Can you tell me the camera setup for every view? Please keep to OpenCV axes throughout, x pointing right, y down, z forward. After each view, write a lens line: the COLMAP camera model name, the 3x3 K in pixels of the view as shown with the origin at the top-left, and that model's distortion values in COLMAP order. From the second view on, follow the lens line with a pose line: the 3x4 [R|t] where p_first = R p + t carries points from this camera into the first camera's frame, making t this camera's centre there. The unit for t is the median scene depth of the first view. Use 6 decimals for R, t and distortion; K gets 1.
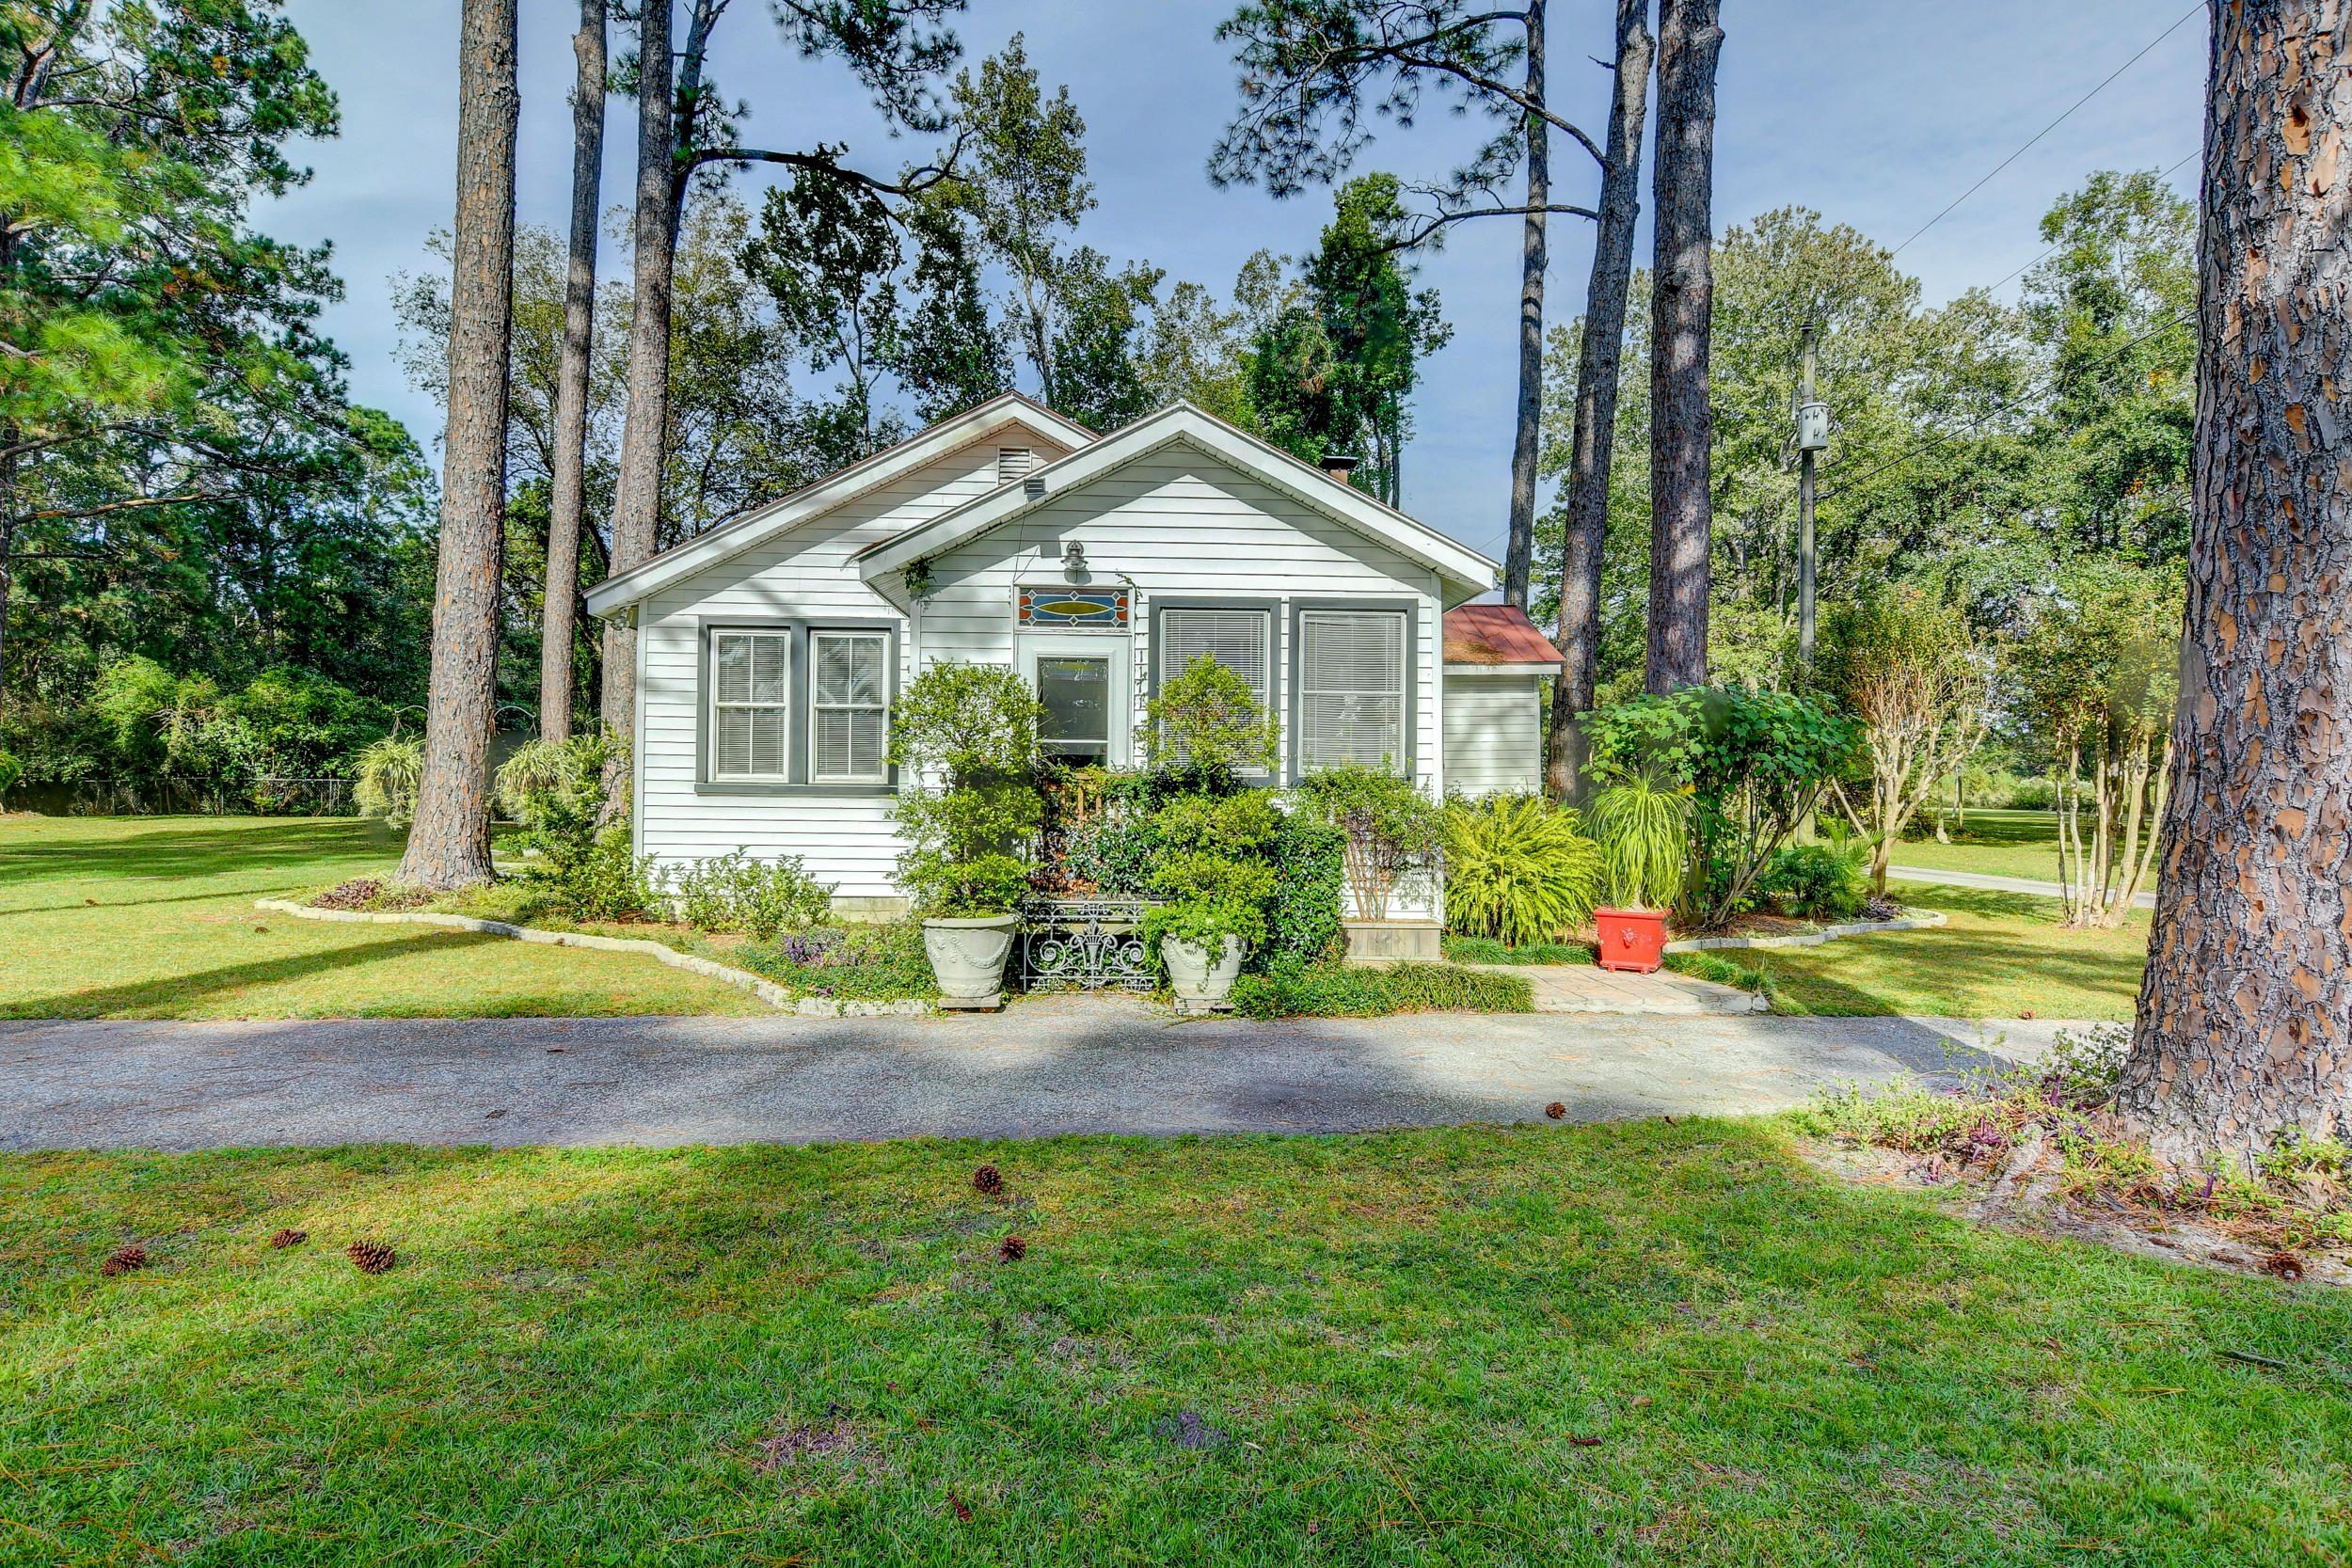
lens RADIAL K [[1245.9, 0, 1176.0], [0, 1245.9, 784.0], [0, 0, 1]] dist [0.000968, 0.000096]
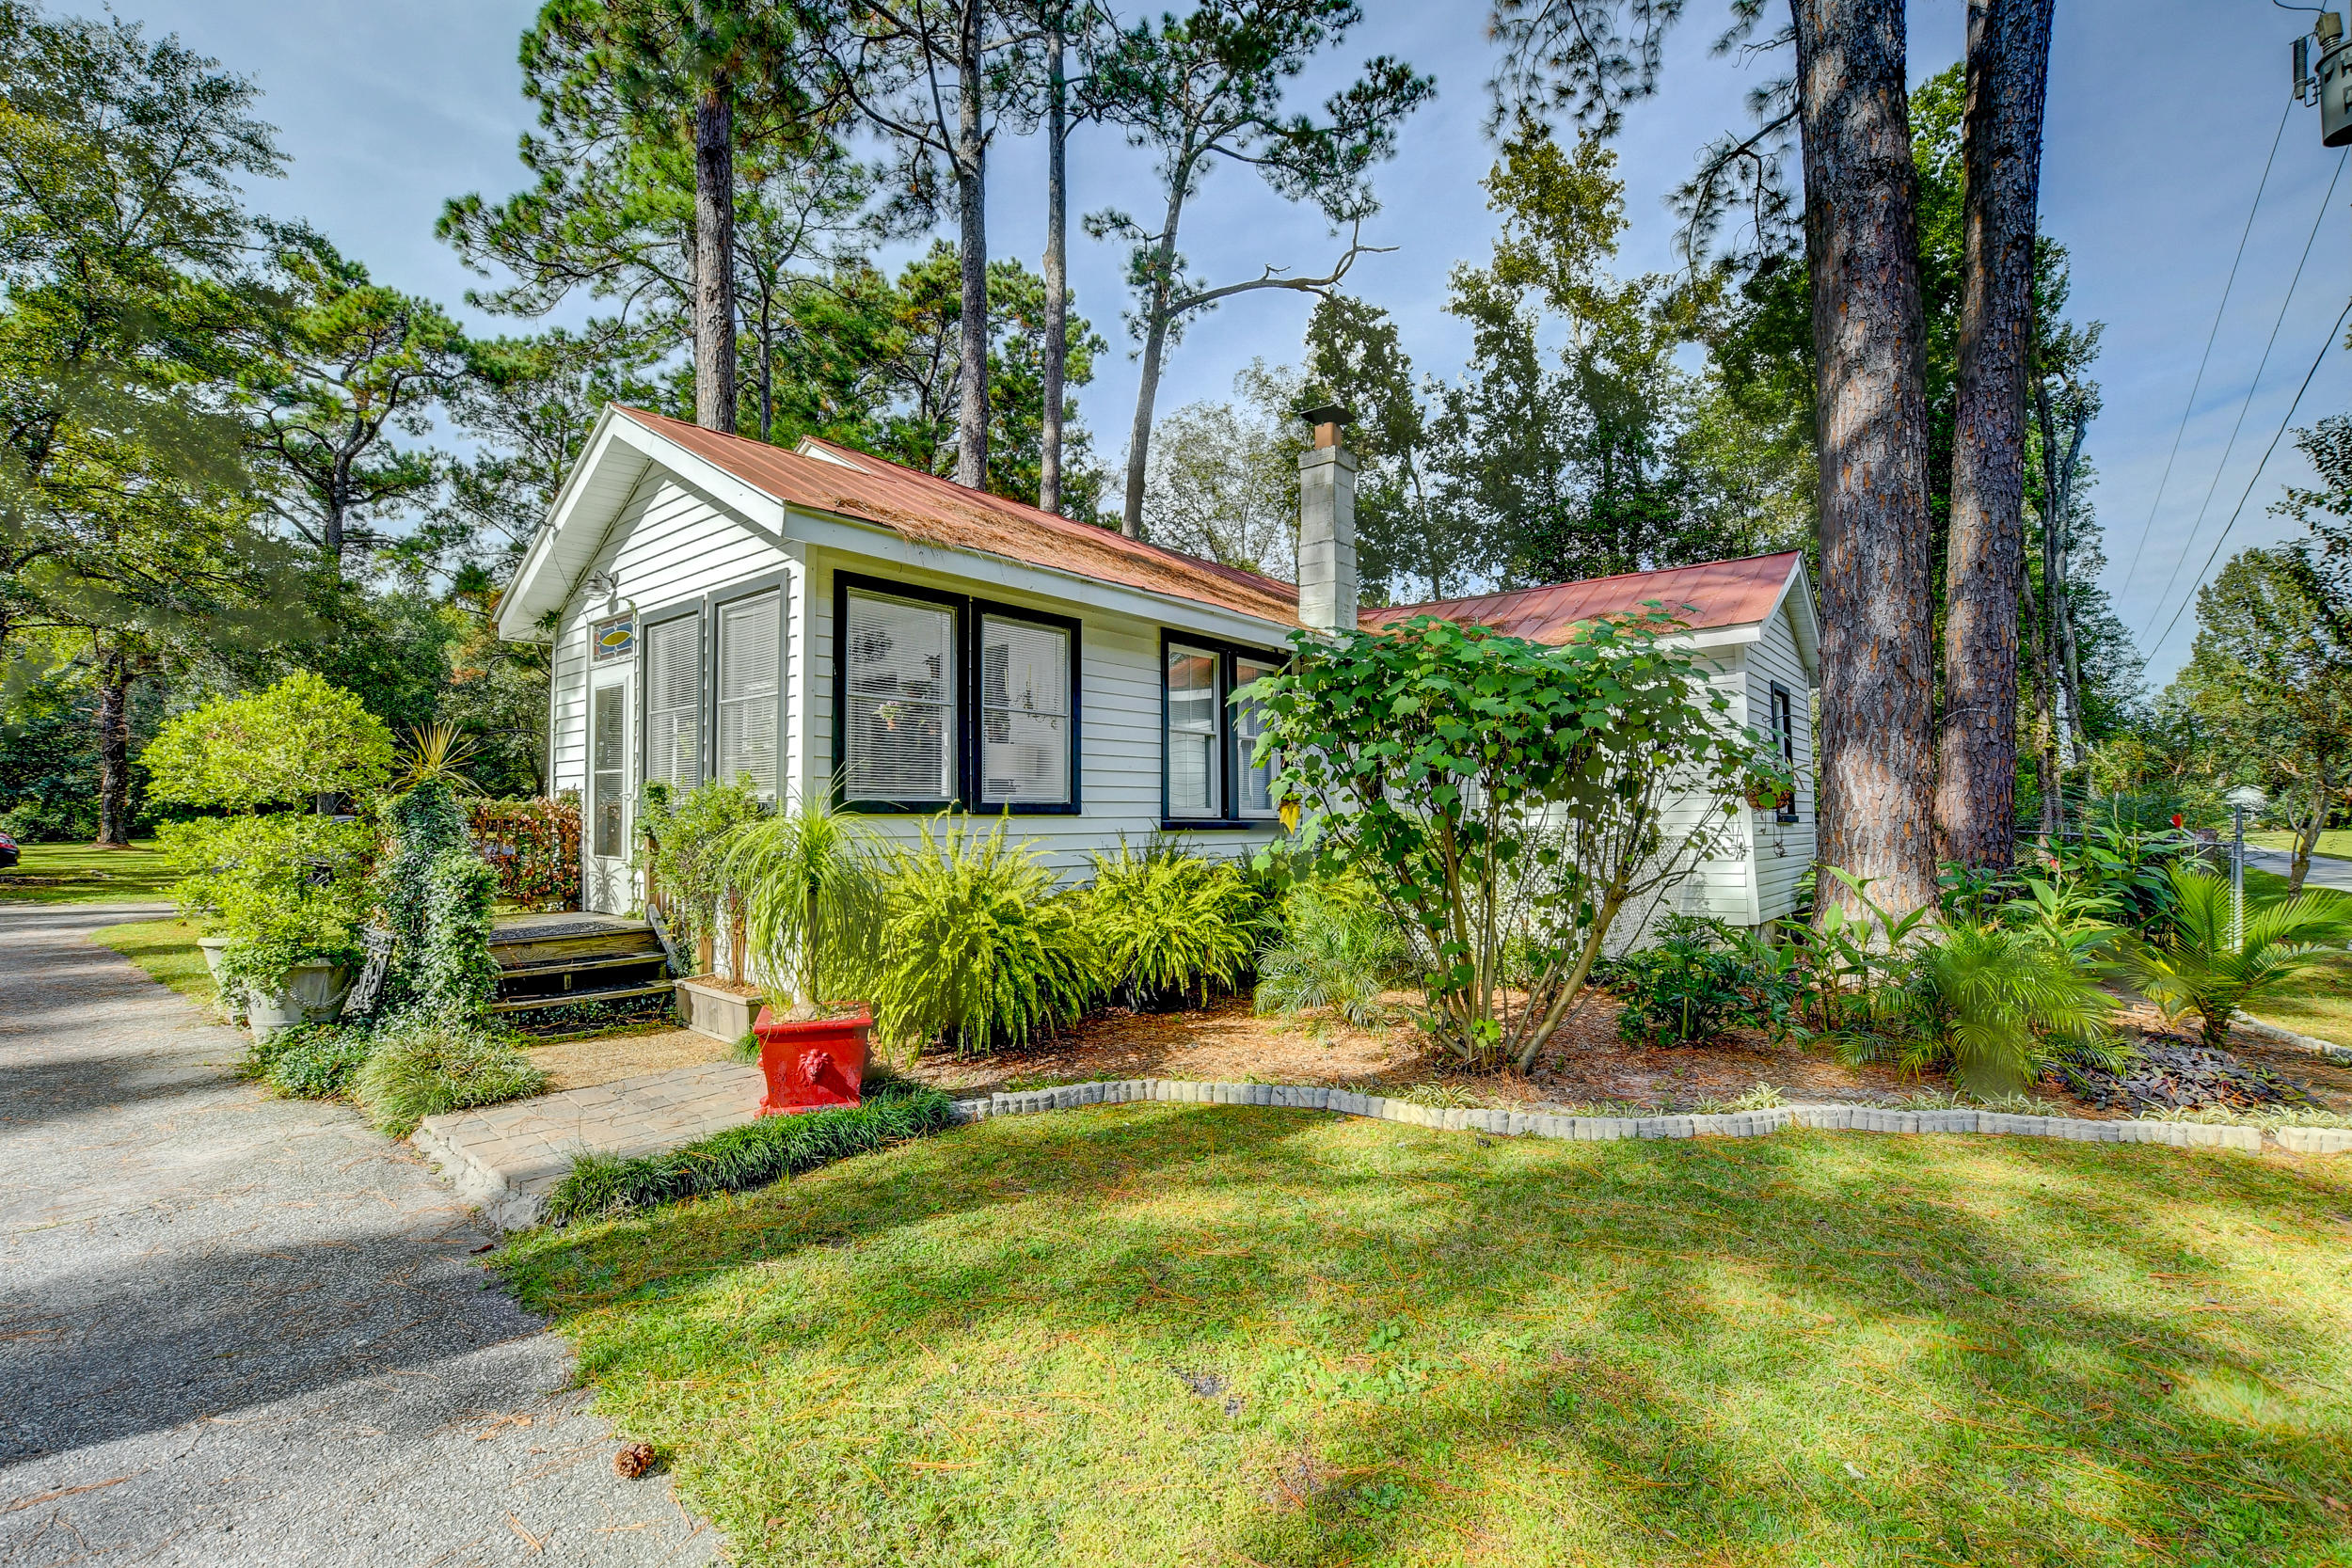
lens RADIAL K [[1011.5, 0, 1176.0], [0, 1011.5, 784.0], [0, 0, 1]] dist [-0.000192, 0.000009]
pose [[0.755045, -0.034169, -0.654782, 0.473368], [0.015491, 0.999292, -0.034283, 0.001219], [0.655490, 0.015742, 0.755040, 0.443691]]
